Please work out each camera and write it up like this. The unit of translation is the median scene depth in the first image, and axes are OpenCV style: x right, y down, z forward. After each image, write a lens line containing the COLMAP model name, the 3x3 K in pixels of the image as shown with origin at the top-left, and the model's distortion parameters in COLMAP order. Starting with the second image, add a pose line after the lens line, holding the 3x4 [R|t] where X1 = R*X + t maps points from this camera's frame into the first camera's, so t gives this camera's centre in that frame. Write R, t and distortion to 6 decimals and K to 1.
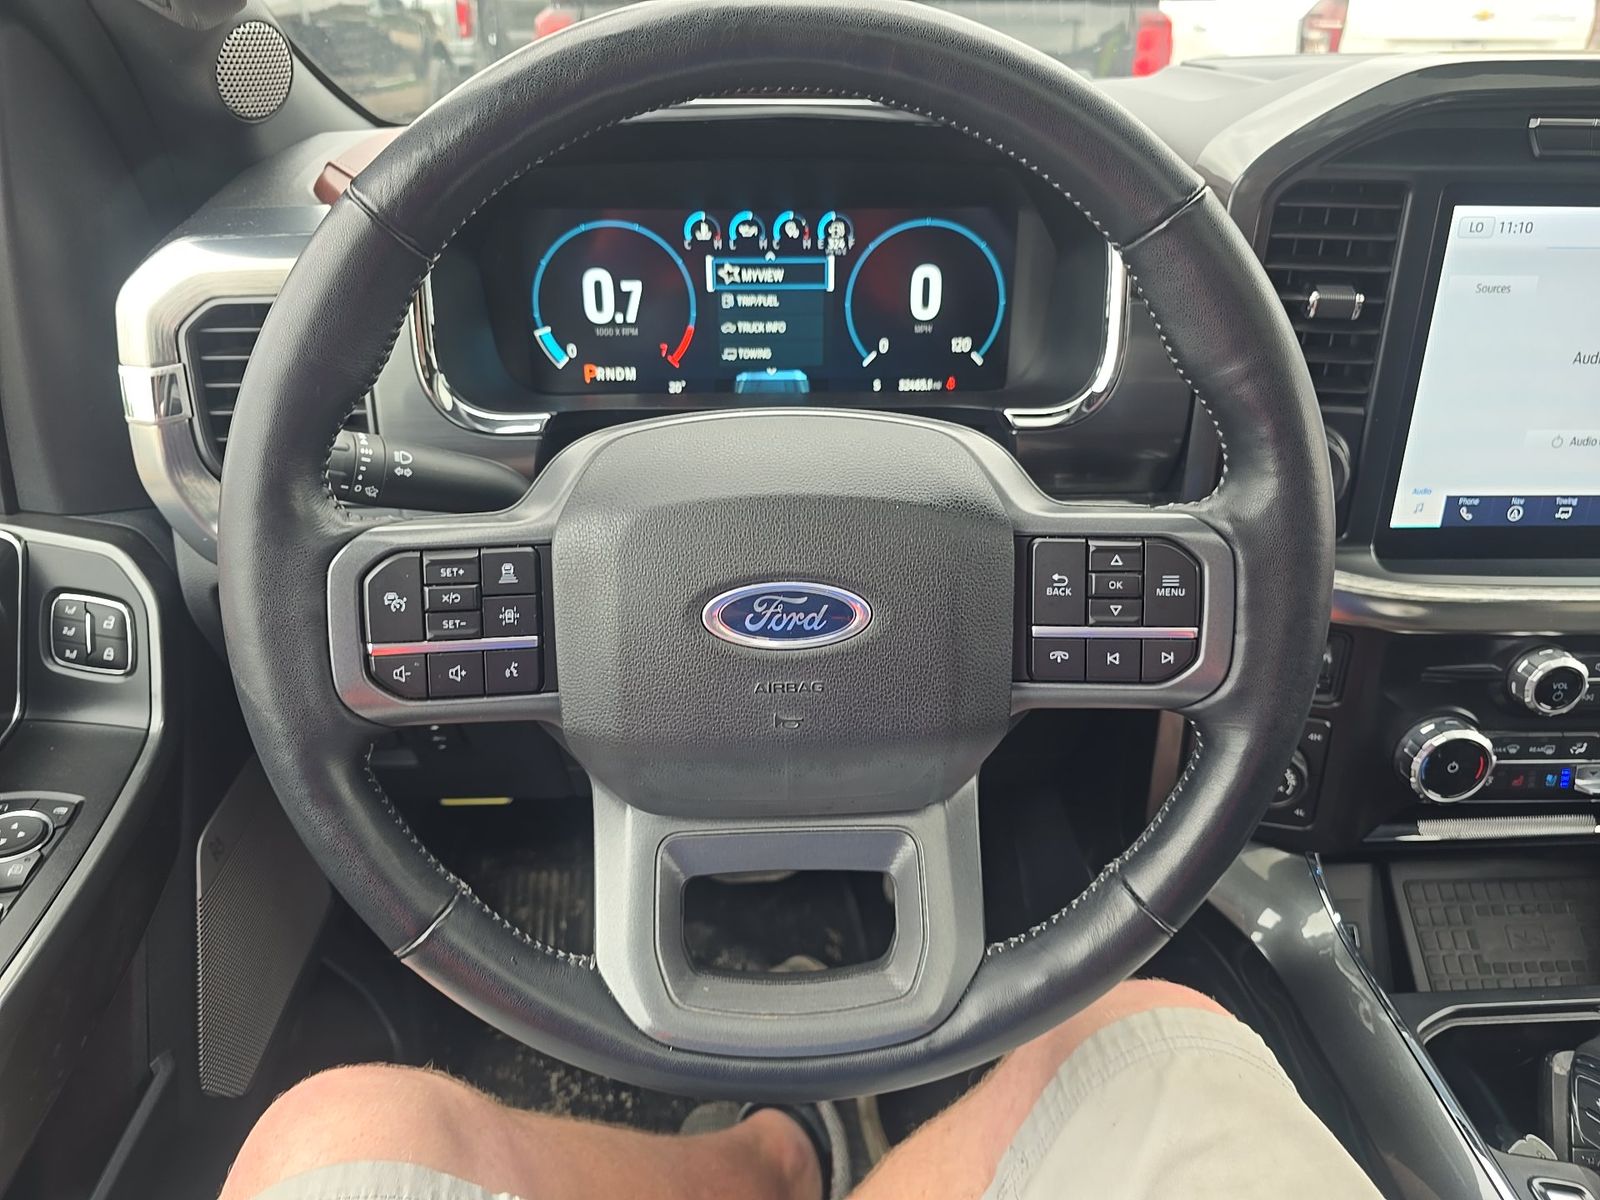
lens RADIAL K [[1079.6, 0, 782.3], [0, 1079.6, 585.4], [0, 0, 1]] dist [0.054851, -0.051257]
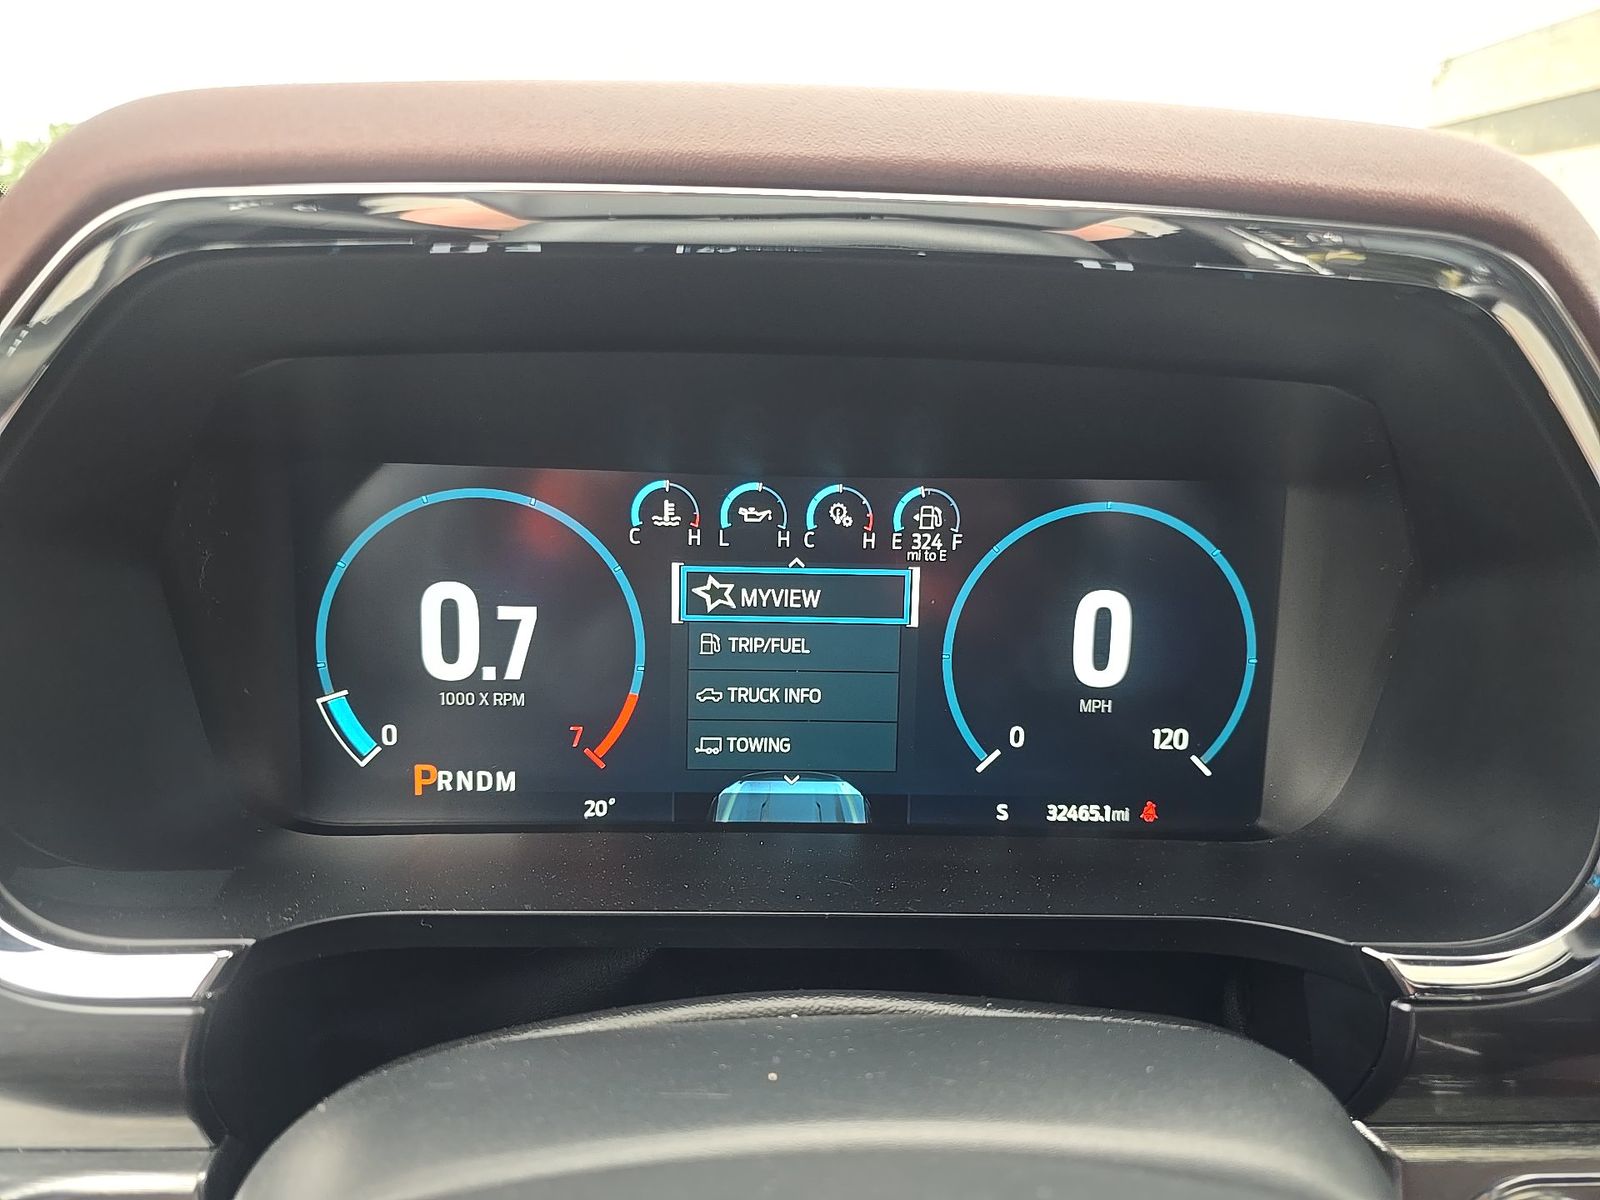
lens RADIAL K [[1079.6, 0, 771.1], [0, 1079.6, 564.8], [0, 0, 1]] dist [0.054851, -0.051257]
pose [[0.999666, 0.025449, -0.004603, -0.020967], [-0.025757, 0.963614, -0.266055, -0.170663], [-0.002335, 0.266085, 0.963947, 0.523004]]
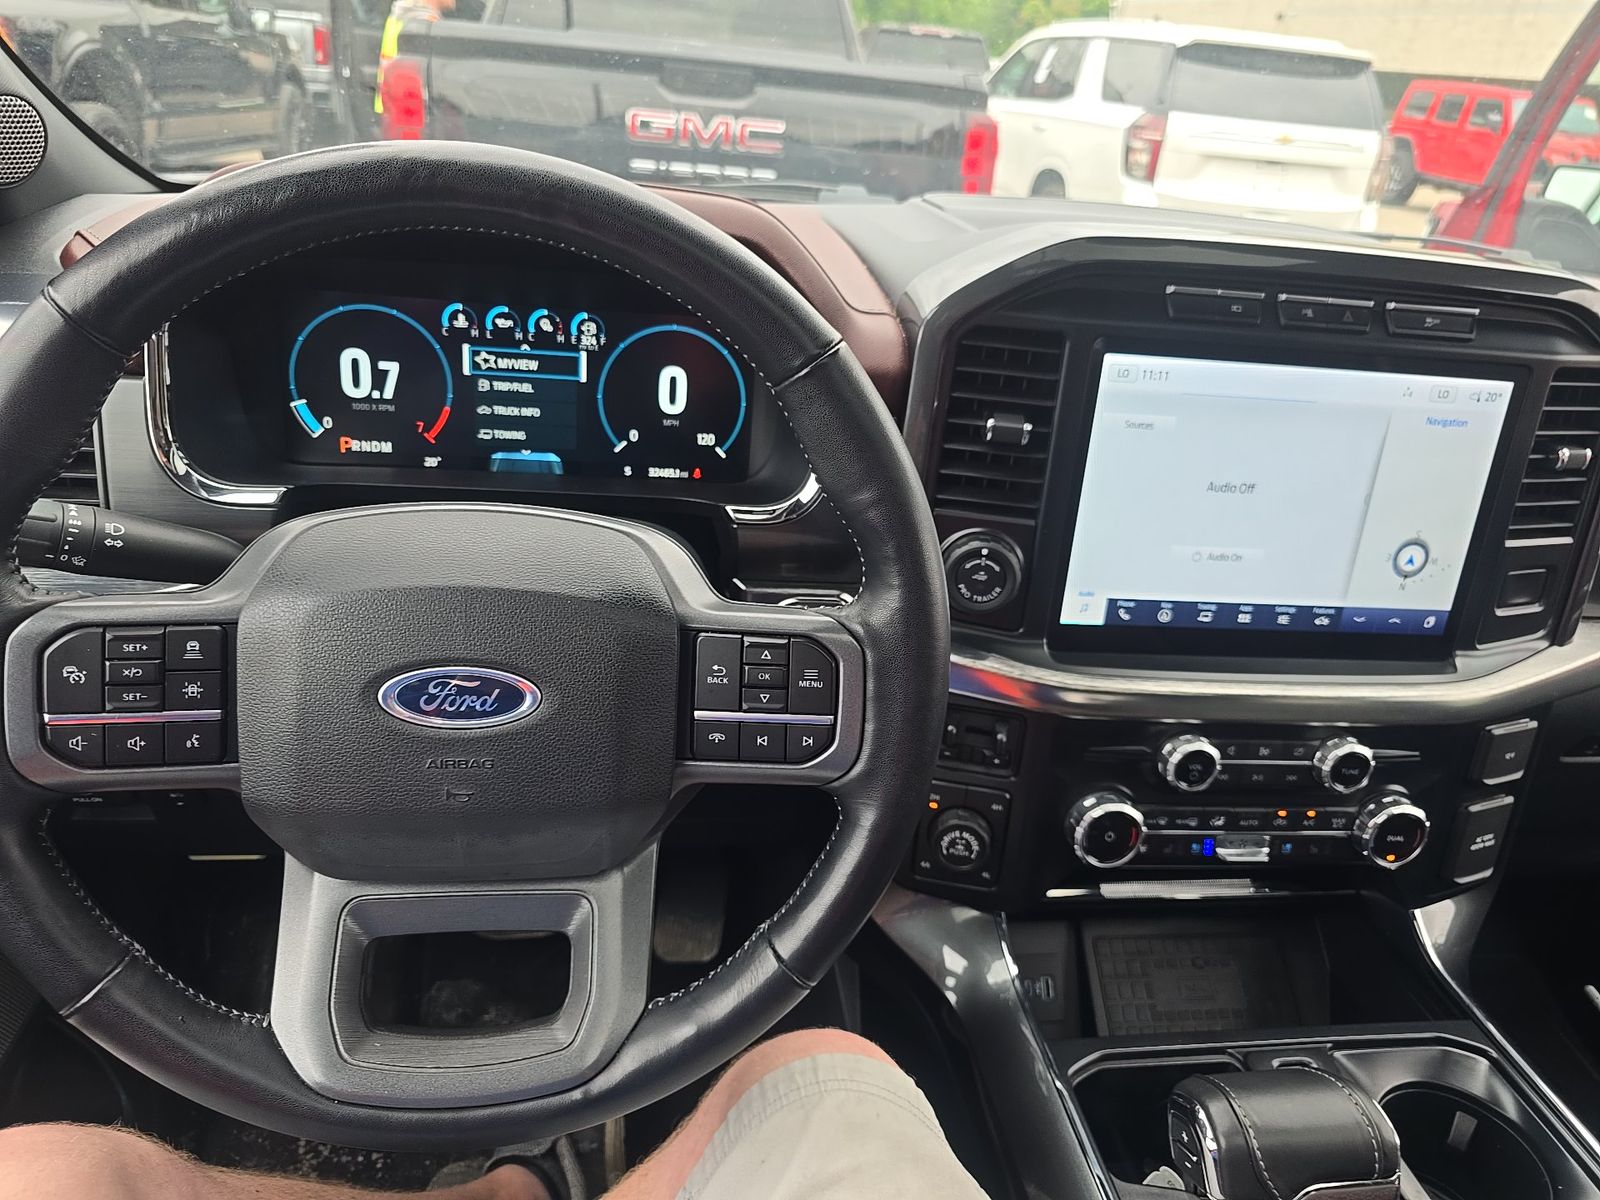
lens RADIAL K [[1079.6, 0, 774.3], [0, 1079.6, 594.9], [0, 0, 1]] dist [0.054851, -0.051257]
pose [[0.991447, 0.039785, 0.124297, 0.110817], [-0.035174, 0.998617, -0.039076, -0.027216], [-0.125679, 0.034370, 0.991475, -0.084026]]
